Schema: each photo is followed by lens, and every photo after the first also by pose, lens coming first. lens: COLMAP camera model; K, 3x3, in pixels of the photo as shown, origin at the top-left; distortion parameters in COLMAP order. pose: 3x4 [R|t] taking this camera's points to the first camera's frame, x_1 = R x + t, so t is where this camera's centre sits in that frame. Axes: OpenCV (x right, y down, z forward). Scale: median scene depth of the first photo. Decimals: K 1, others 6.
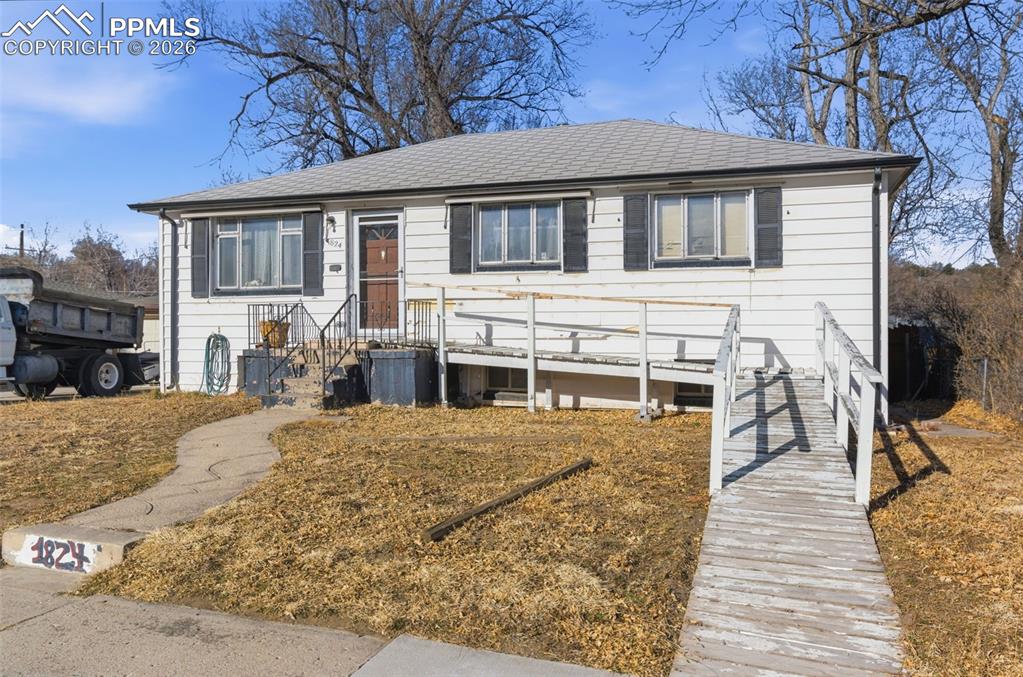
lens RADIAL K [[585.3, 0, 510.5], [0, 585.3, 324.1], [0, 0, 1]] dist [0.002706, 0.000750]
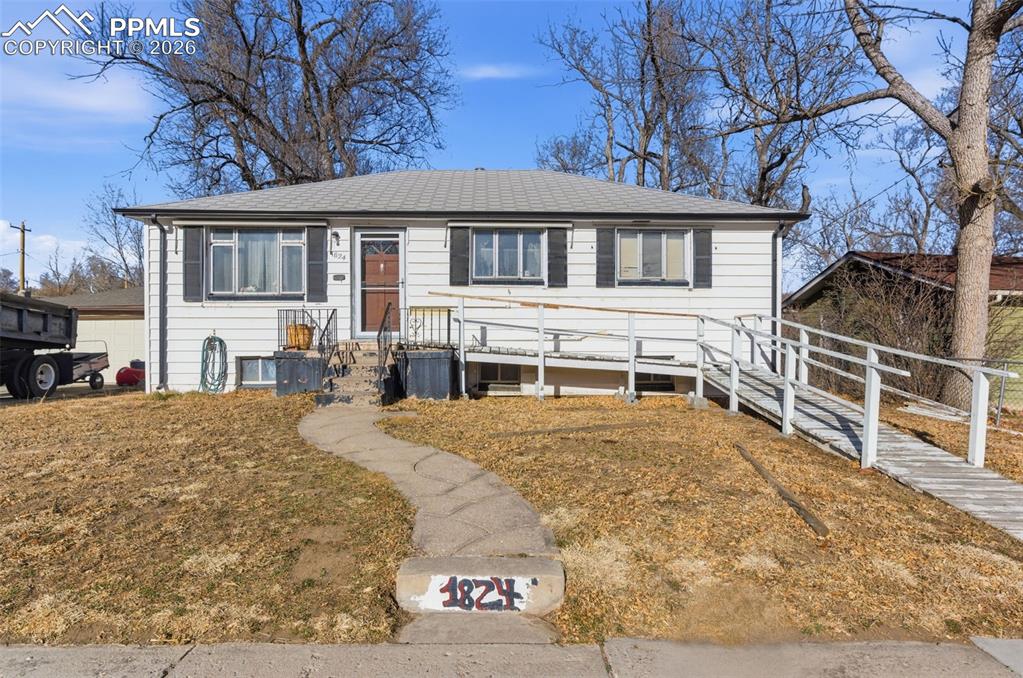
lens RADIAL K [[454.1, 0, 508.5], [0, 454.1, 328.9], [0, 0, 1]] dist [0.001887, 0.000725]
pose [[0.967467, 0.003436, 0.252973, -0.221184], [-0.004916, 0.999974, 0.005217, -0.003797], [-0.252948, -0.006291, 0.967459, 0.078416]]
